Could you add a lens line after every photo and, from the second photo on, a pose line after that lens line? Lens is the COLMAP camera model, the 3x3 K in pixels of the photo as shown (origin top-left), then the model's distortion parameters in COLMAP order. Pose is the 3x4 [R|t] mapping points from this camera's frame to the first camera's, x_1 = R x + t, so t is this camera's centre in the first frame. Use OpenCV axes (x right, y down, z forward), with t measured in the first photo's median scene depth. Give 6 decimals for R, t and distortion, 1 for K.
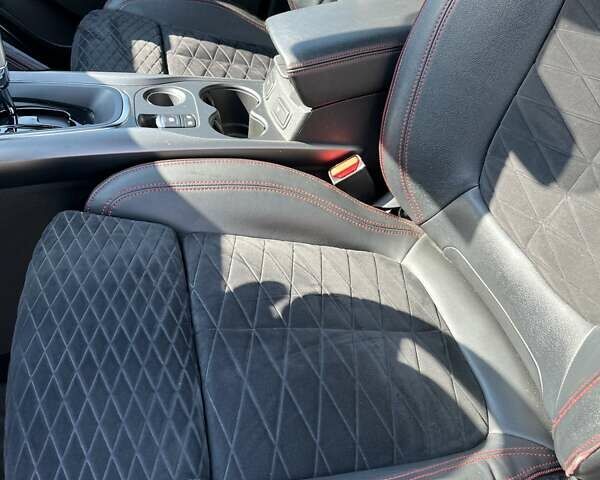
lens RADIAL K [[594.4, 0, 300.0], [0, 594.4, 240.0], [0, 0, 1]] dist [0.081167, -0.213861]
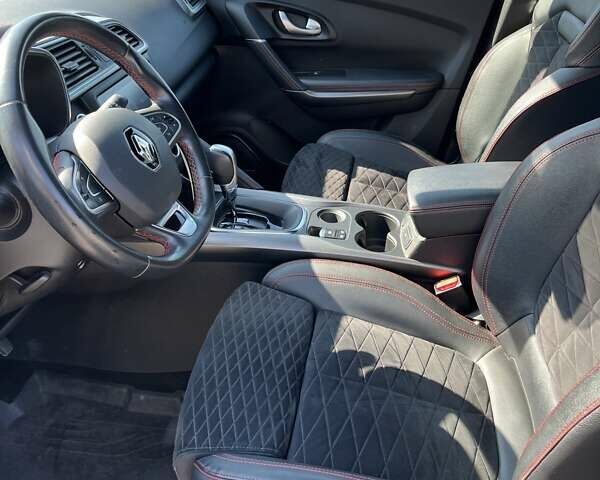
lens RADIAL K [[498.8, 0, 300.0], [0, 498.8, 240.0], [0, 0, 1]] dist [-0.005001, -0.007742]
pose [[0.938999, 0.137727, -0.315137, 0.126366], [-0.189780, 0.971676, -0.140819, 0.004807], [0.286817, 0.192036, 0.938541, -0.205351]]
